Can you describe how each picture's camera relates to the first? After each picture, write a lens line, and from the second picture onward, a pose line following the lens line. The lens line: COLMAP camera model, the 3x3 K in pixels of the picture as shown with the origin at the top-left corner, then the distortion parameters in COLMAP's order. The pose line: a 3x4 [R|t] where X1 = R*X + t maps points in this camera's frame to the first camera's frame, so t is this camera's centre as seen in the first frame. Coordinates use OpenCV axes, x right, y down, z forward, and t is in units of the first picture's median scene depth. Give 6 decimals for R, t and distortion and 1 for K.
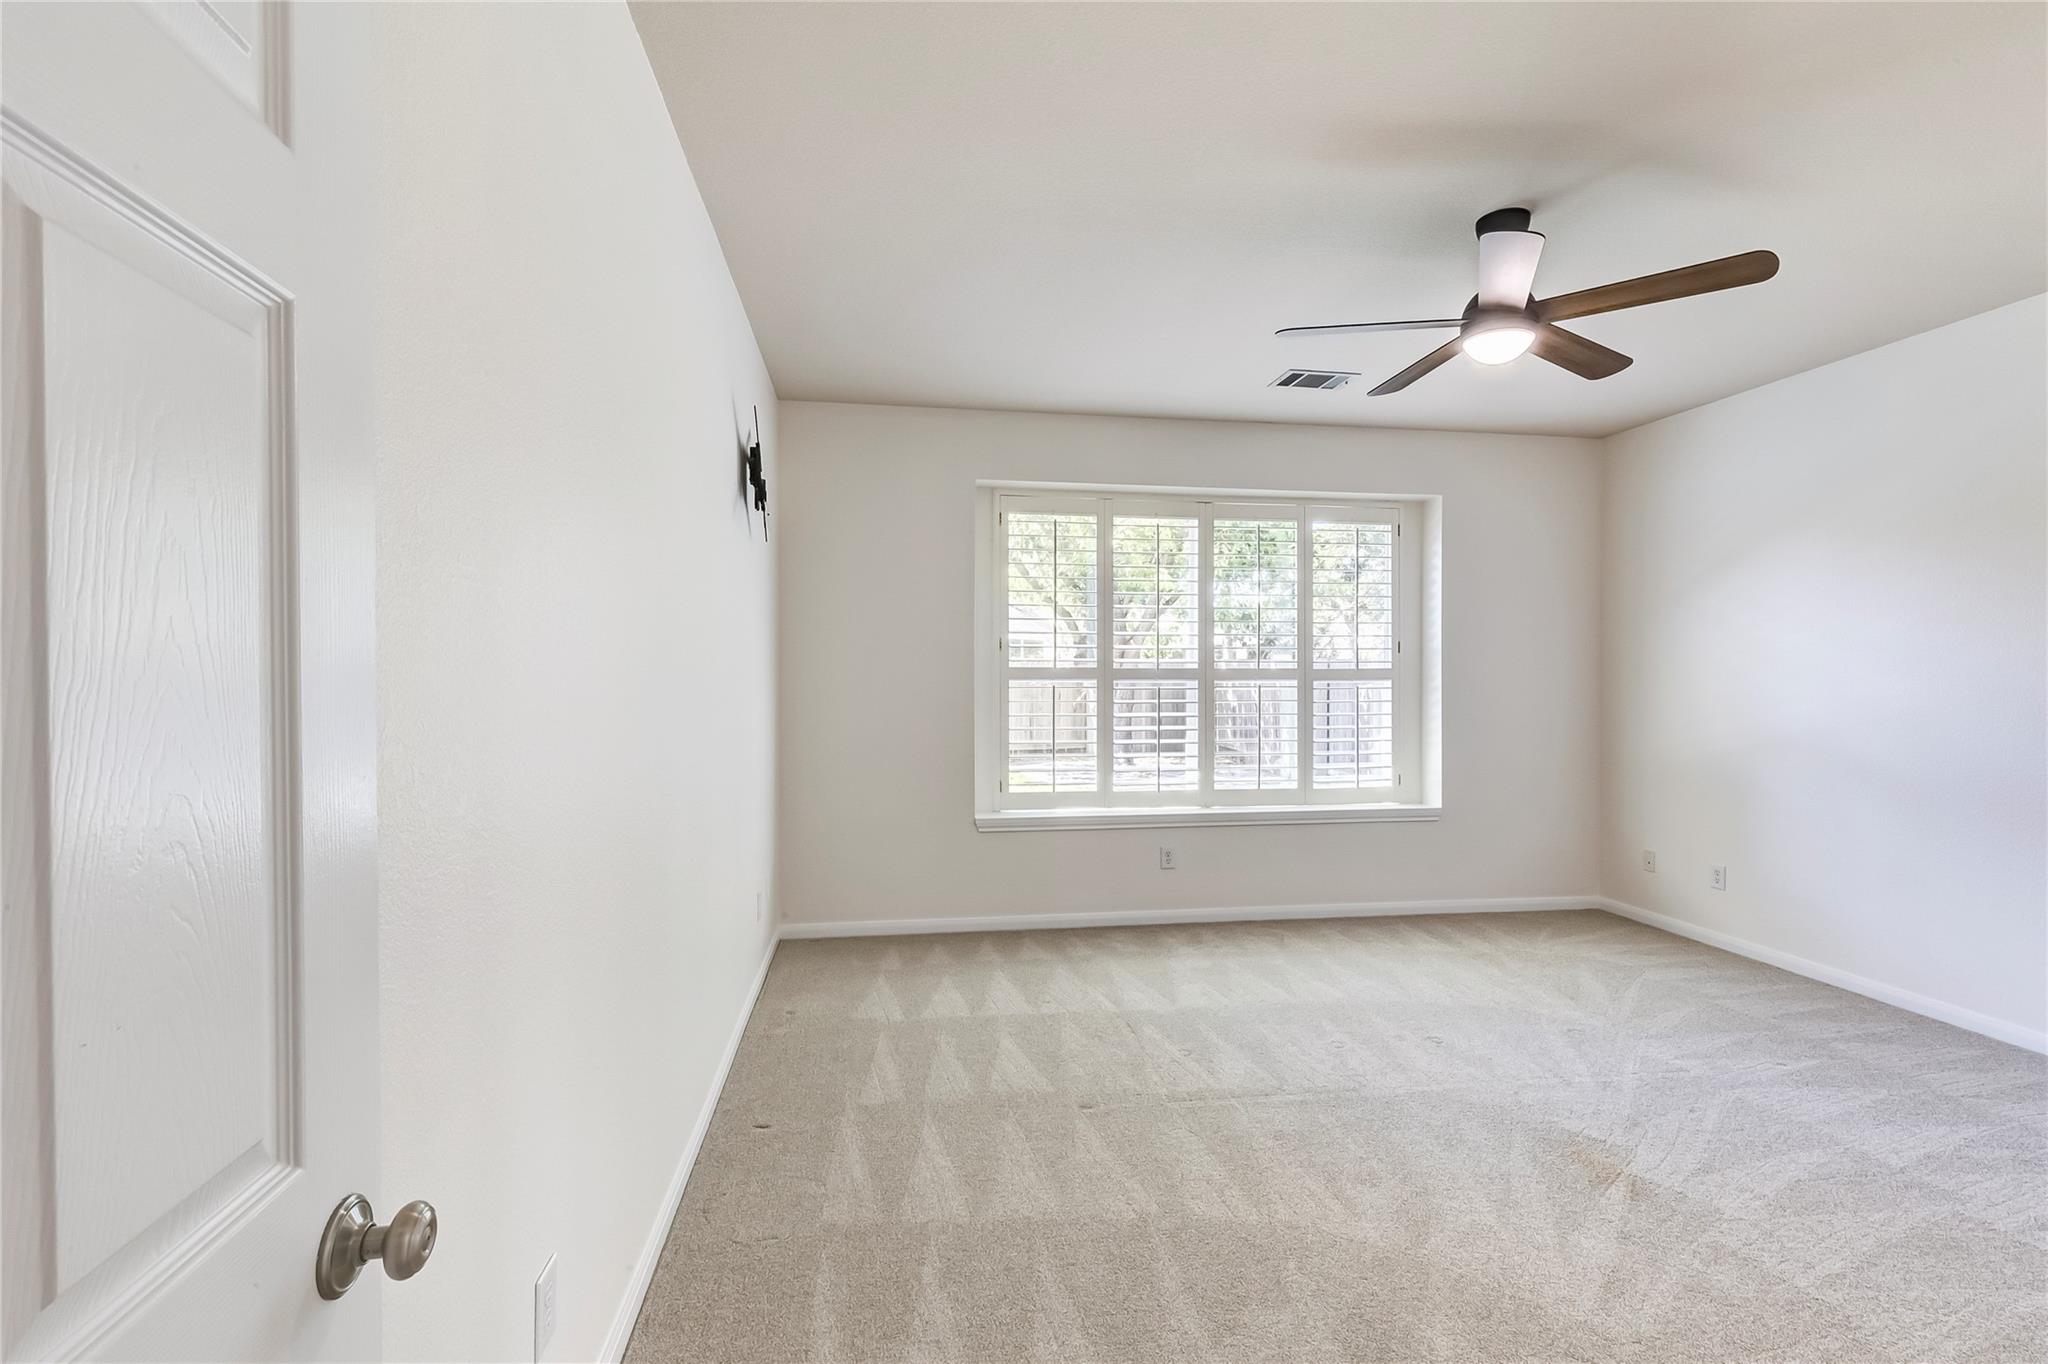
lens RADIAL K [[940.7, 0, 1005.5], [0, 940.7, 687.5], [0, 0, 1]] dist [0.006221, -0.001959]
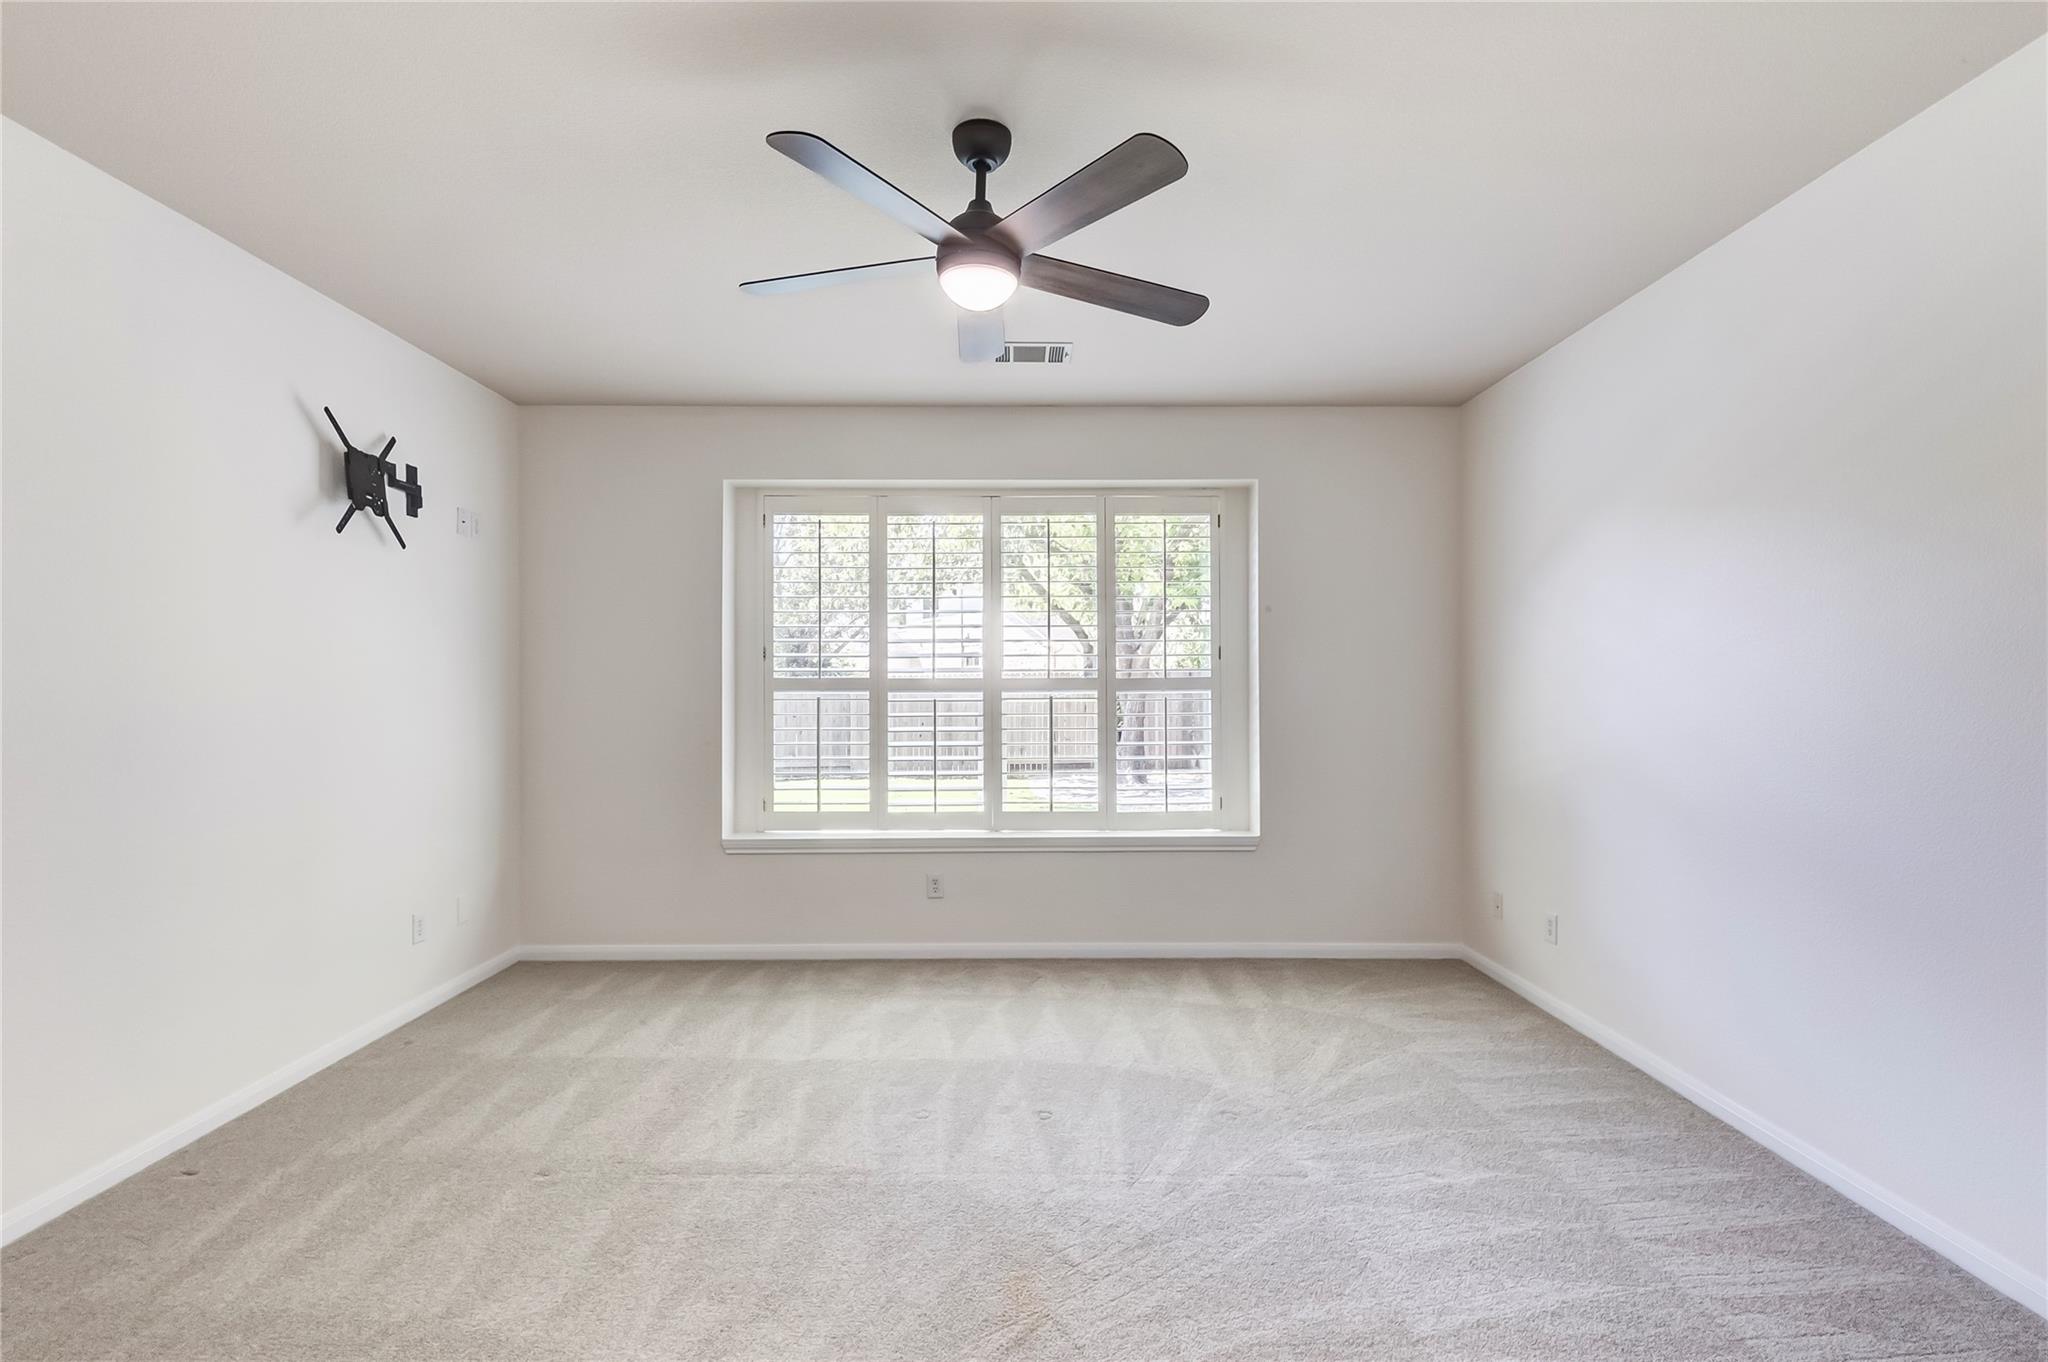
lens RADIAL K [[940.7, 0, 1030.8], [0, 940.7, 683.3], [0, 0, 1]] dist [0.006221, -0.001959]
pose [[0.989202, -0.005264, -0.146461, 0.442833], [0.002828, 0.999854, -0.016836, 0.000185], [0.146528, 0.016240, 0.989073, 0.120616]]
